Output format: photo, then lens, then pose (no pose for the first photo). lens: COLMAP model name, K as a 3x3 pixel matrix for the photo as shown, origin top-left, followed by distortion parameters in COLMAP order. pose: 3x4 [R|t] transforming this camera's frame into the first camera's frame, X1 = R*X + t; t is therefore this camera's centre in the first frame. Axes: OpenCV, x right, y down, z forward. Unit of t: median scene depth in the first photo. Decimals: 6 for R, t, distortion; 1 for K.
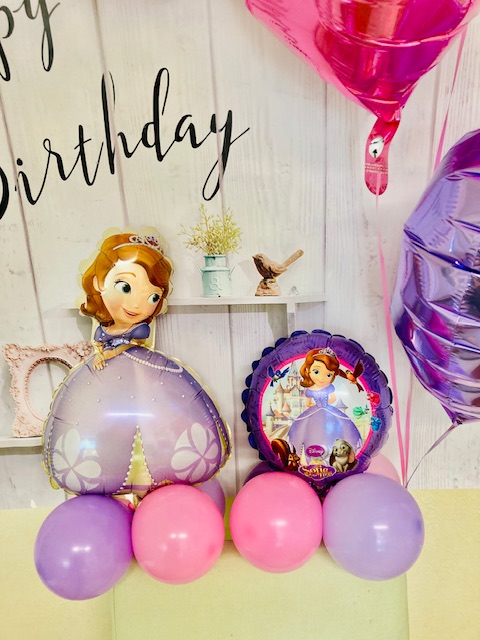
lens RADIAL K [[523.0, 0, 244.9], [0, 523.0, 318.6], [0, 0, 1]] dist [0.011043, -0.013912]
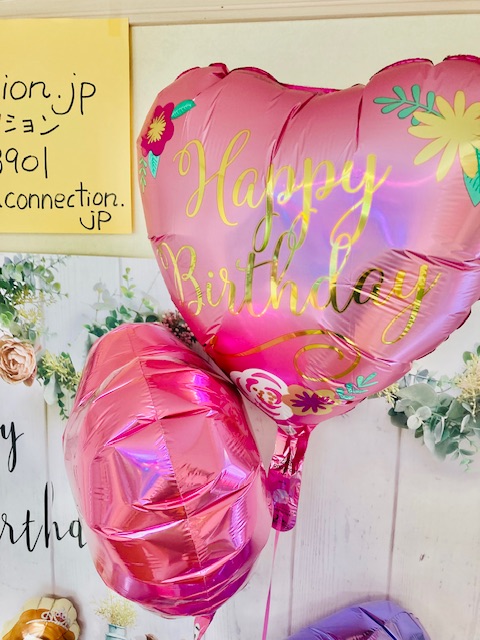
lens RADIAL K [[523.0, 0, 244.9], [0, 523.0, 318.6], [0, 0, 1]] dist [0.011043, -0.013912]
pose [[0.979548, 0.105876, -0.171102, 0.385473], [-0.142709, 0.965041, -0.219841, -0.618855], [0.141845, 0.239762, 0.960413, -0.288483]]
